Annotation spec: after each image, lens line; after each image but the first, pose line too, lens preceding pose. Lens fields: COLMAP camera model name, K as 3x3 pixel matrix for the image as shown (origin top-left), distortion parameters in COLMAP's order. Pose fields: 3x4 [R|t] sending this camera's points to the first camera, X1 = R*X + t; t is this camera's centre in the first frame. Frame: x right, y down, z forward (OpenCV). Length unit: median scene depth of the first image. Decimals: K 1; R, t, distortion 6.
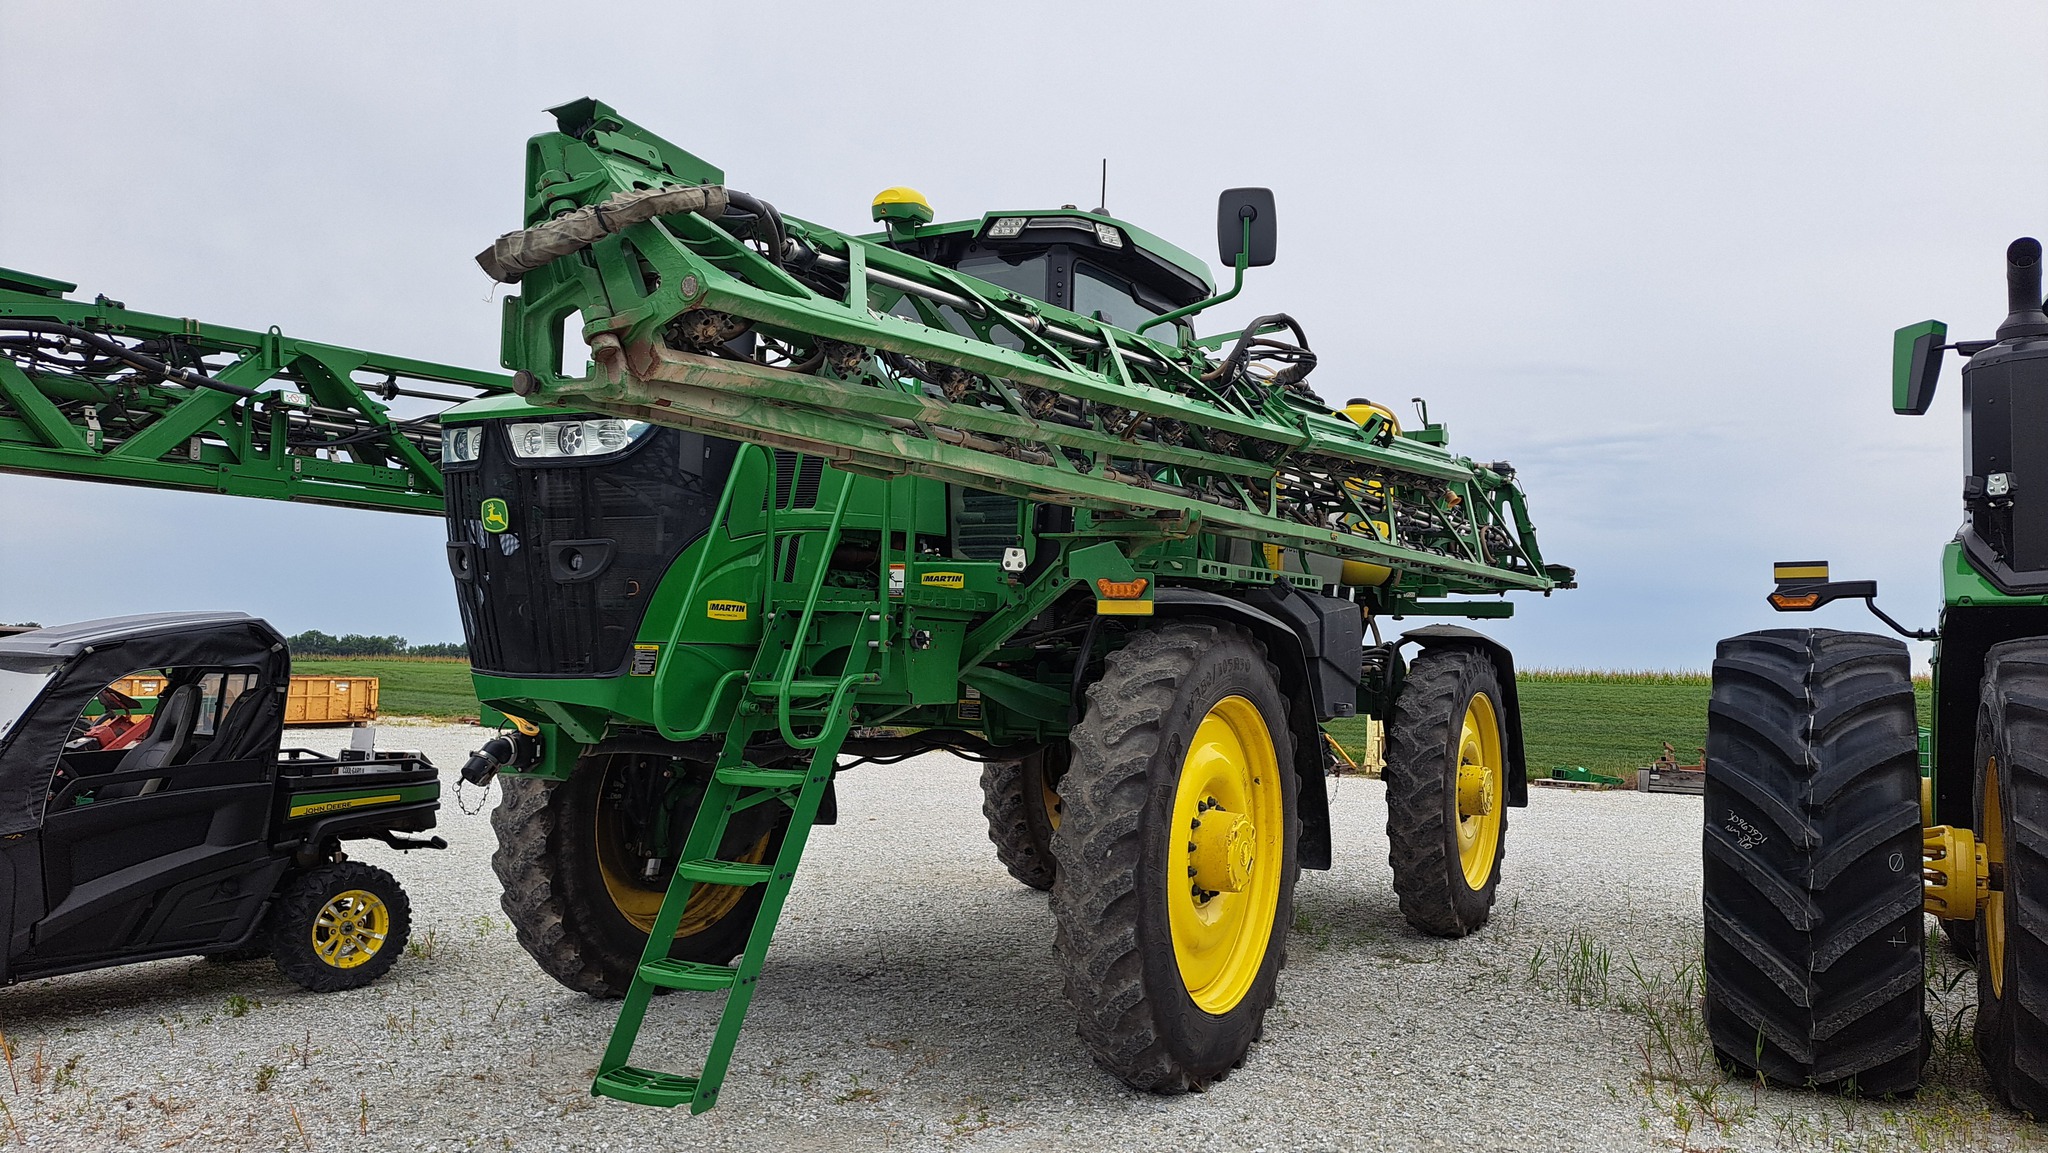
lens RADIAL K [[1444.7, 0, 1058.6], [0, 1444.7, 540.1], [0, 0, 1]] dist [0.074625, -0.062119]
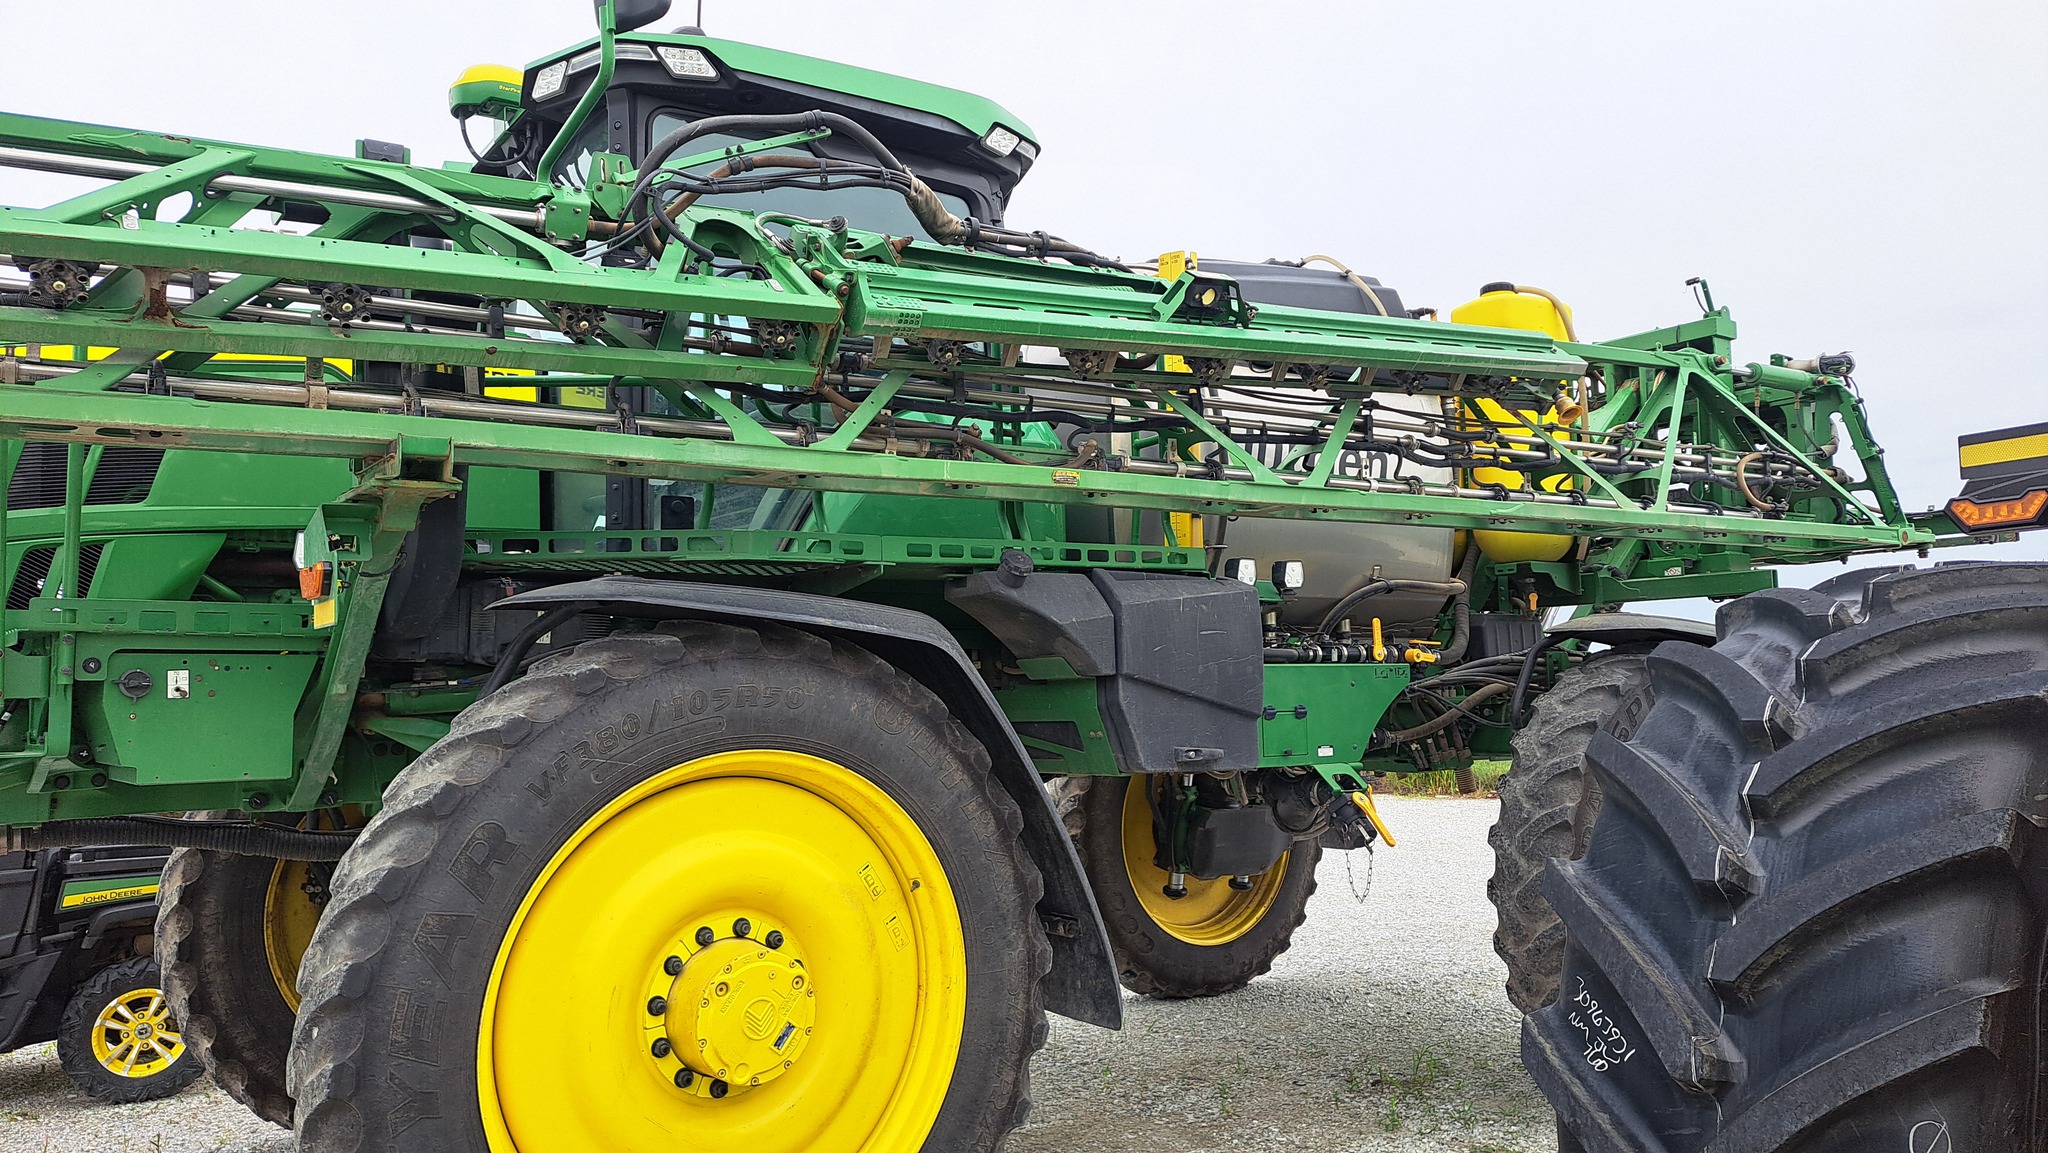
lens RADIAL K [[1444.7, 0, 1028.3], [0, 1444.7, 566.1], [0, 0, 1]] dist [0.074625, -0.062119]
pose [[0.898854, -0.080201, -0.430847, 0.467924], [0.076231, 0.996738, -0.026504, 0.053145], [0.431567, -0.009020, 0.902036, 0.482258]]
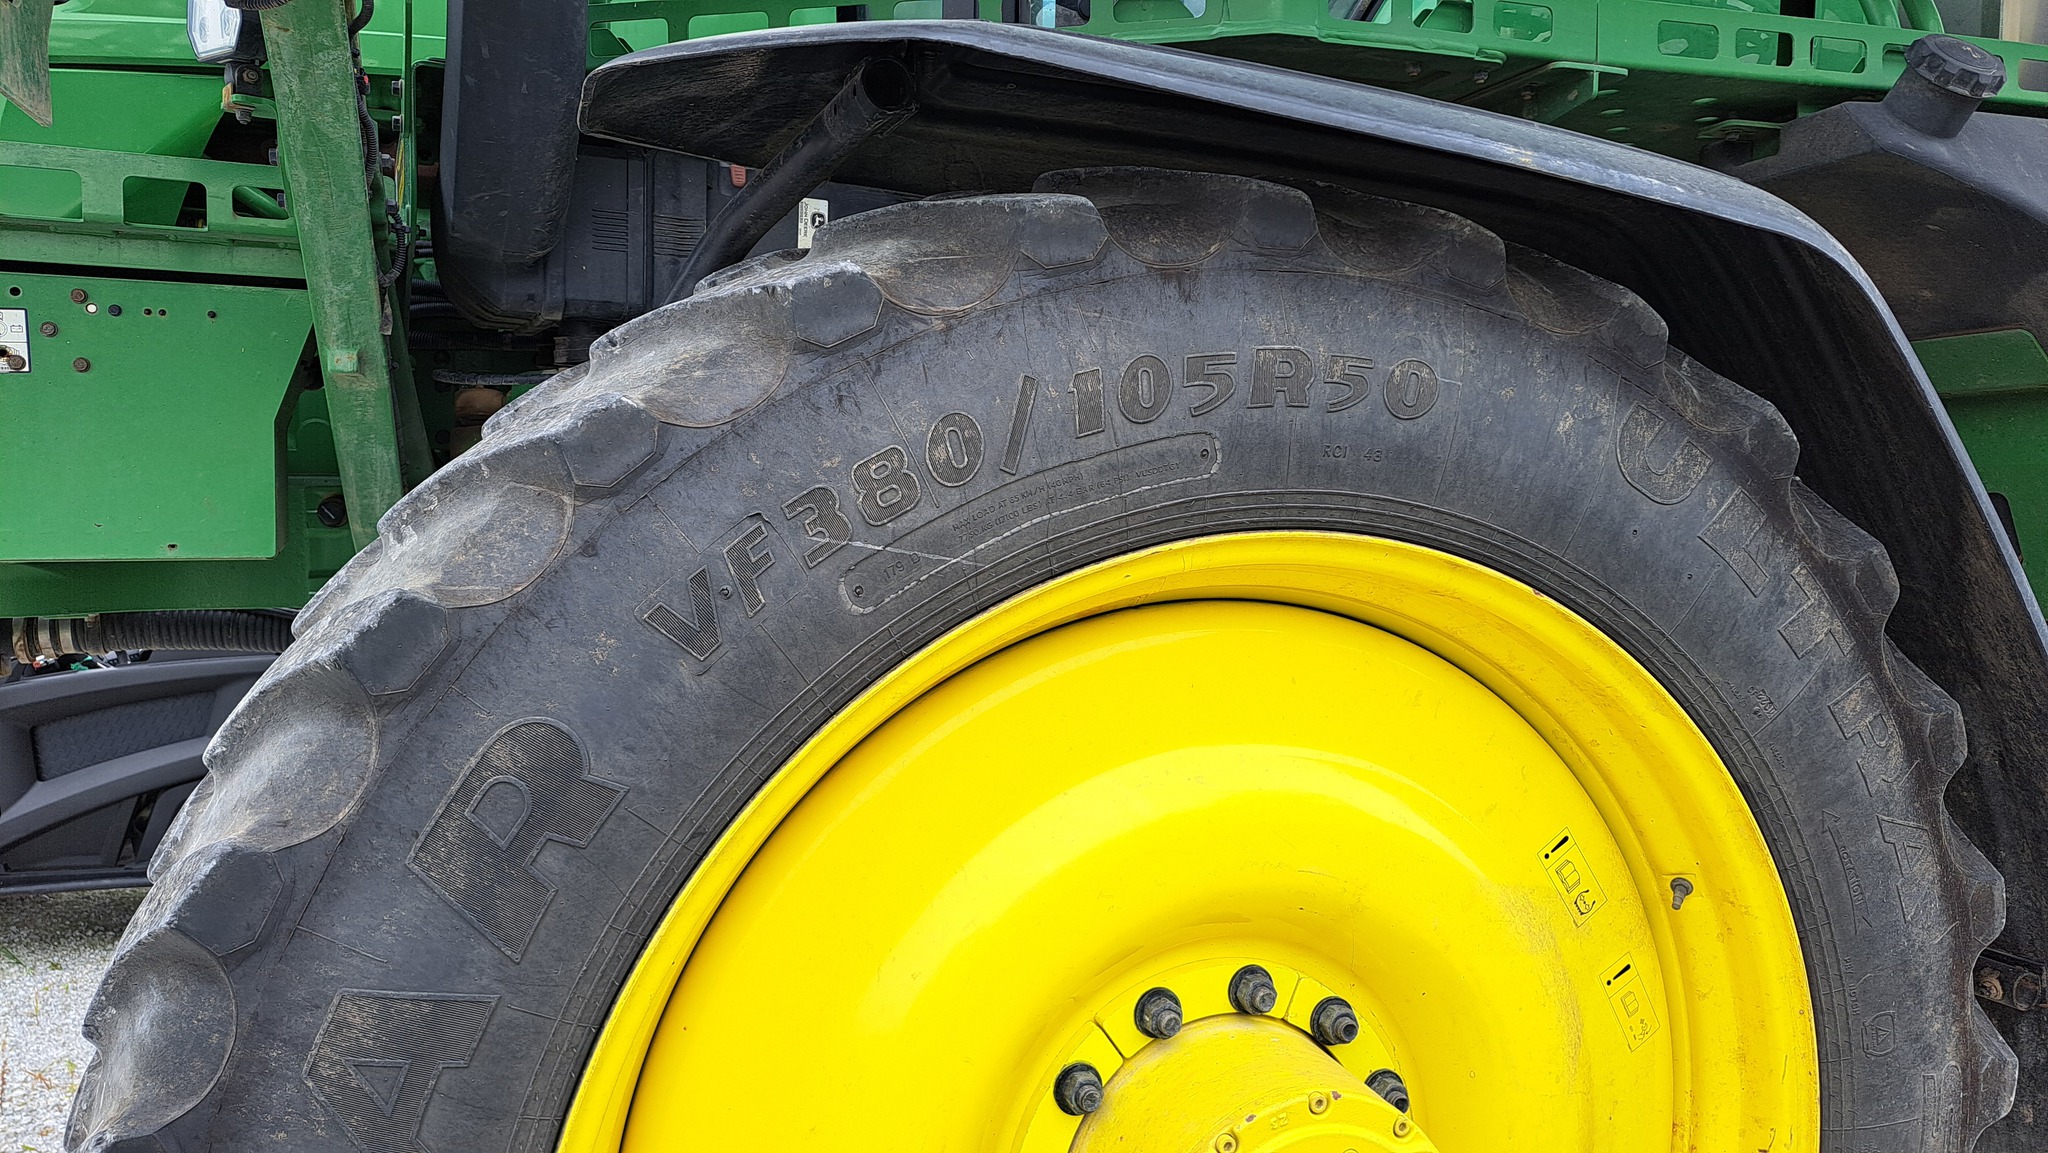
lens RADIAL K [[1444.7, 0, 1045.0], [0, 1444.7, 554.5], [0, 0, 1]] dist [0.074625, -0.062119]
pose [[0.750347, 0.007600, -0.661000, 0.224073], [0.067862, 0.993765, 0.088460, 0.085042], [0.657551, -0.111232, 0.745153, 0.778681]]
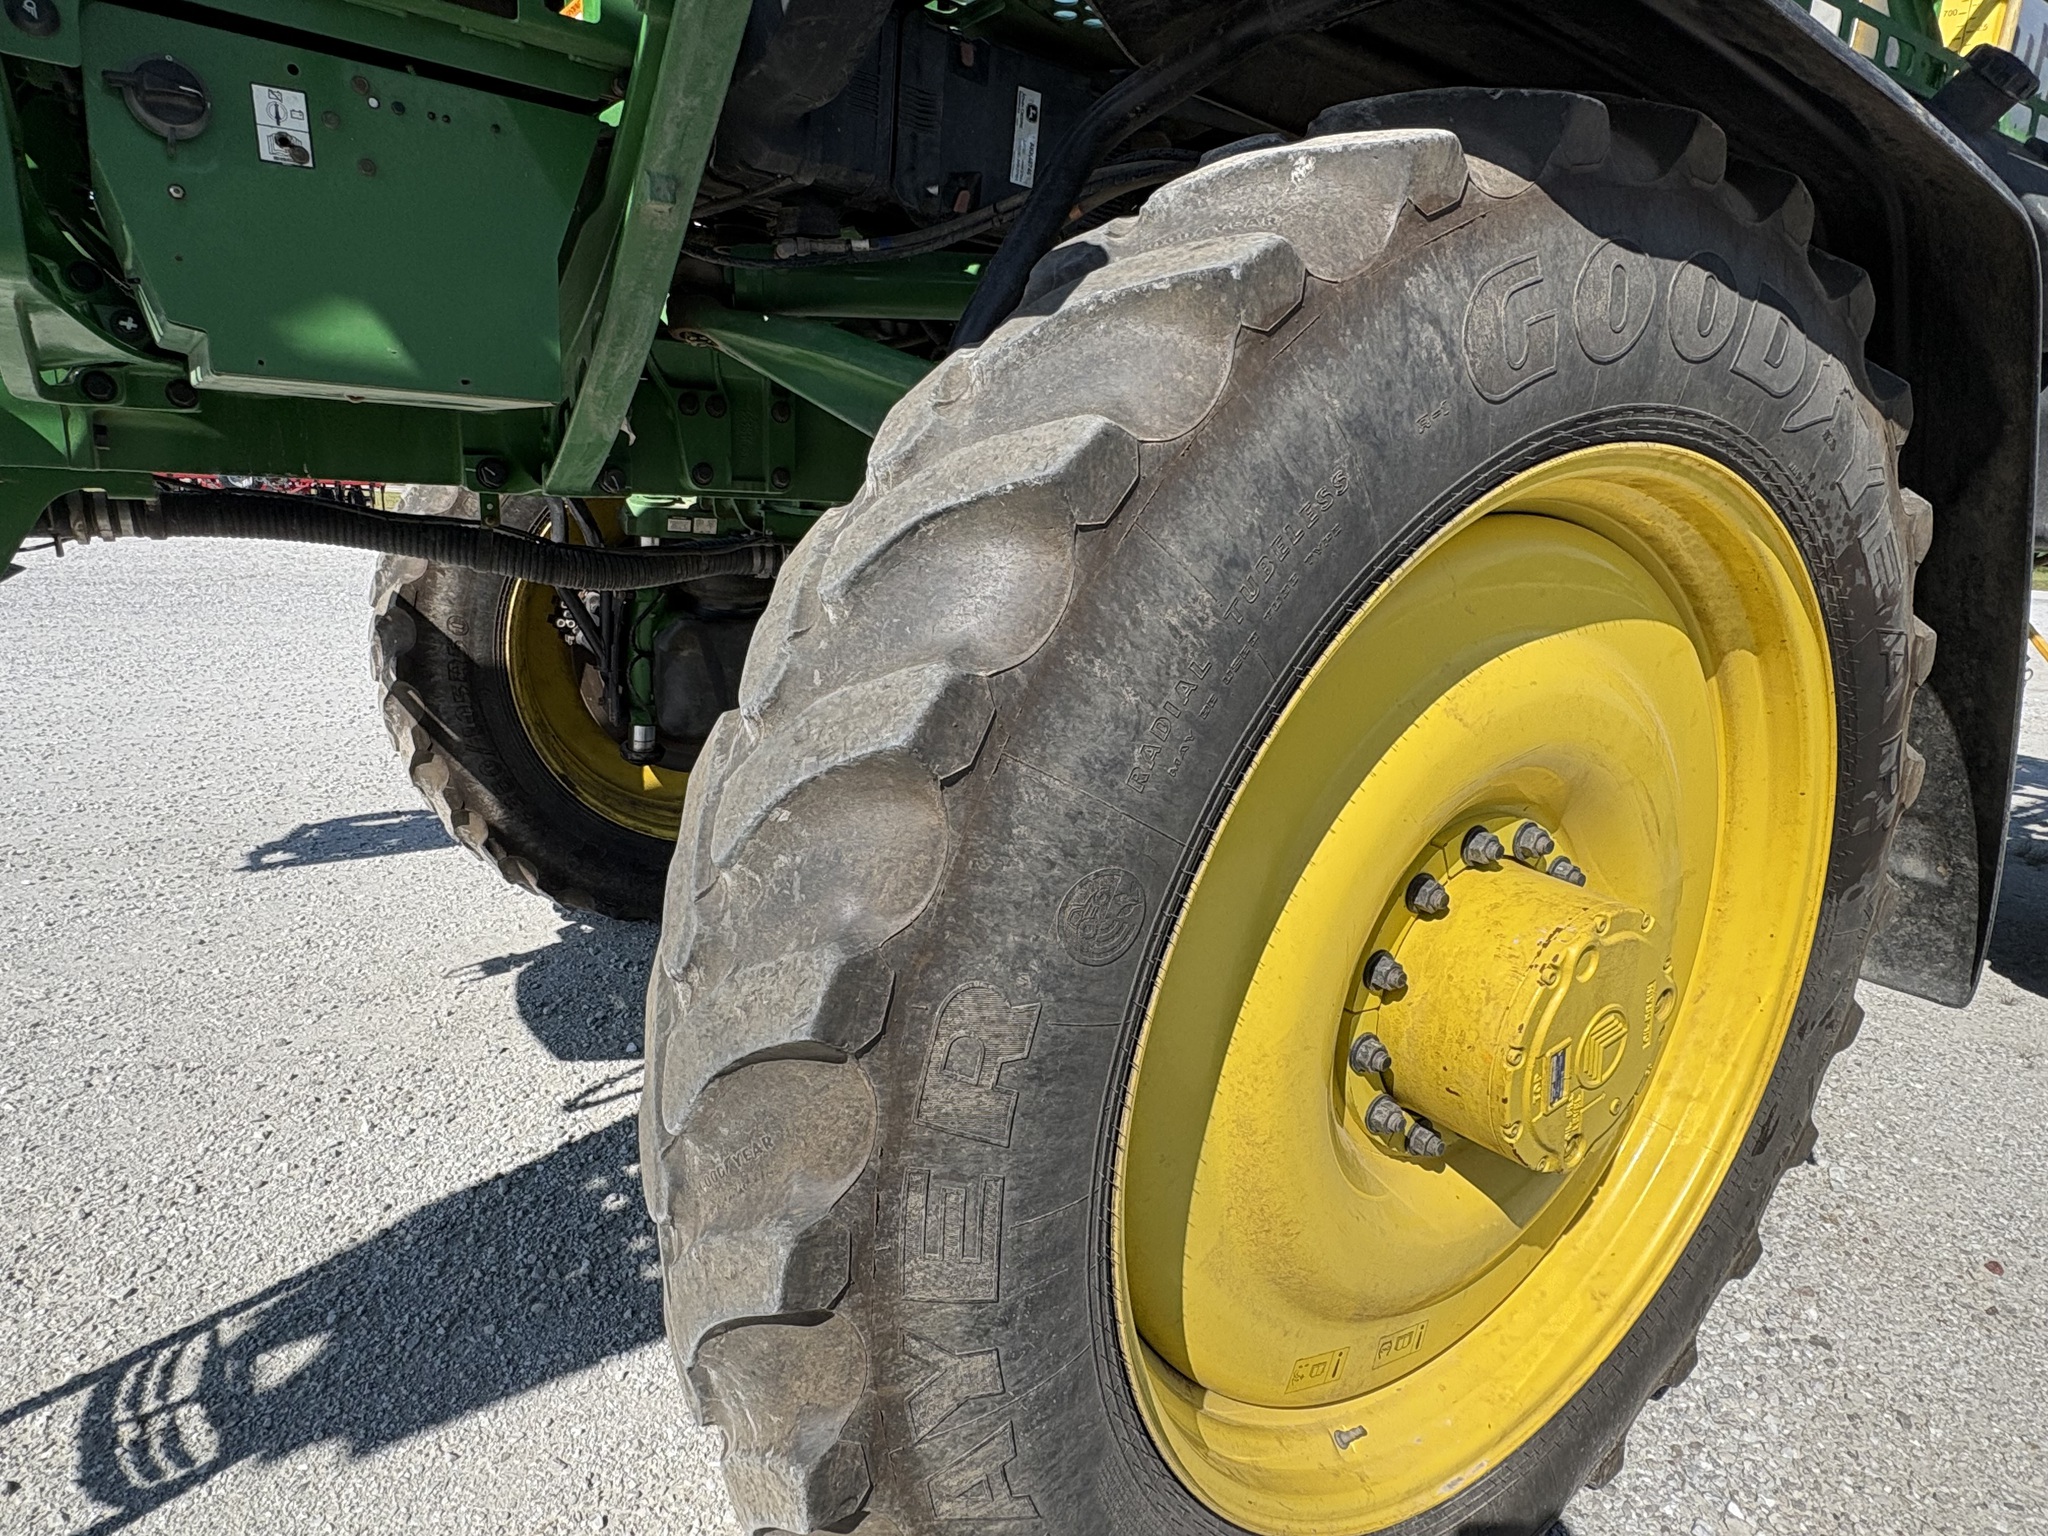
lens RADIAL K [[1121.3, 0, 1024.9], [0, 1121.3, 755.0], [0, 0, 1]] dist [-0.007070, -0.004738]
pose [[0.871370, 0.137507, -0.470964, 0.118507], [-0.004492, 0.962118, 0.272597, 0.105447], [0.490607, -0.235417, 0.838978, 0.742222]]
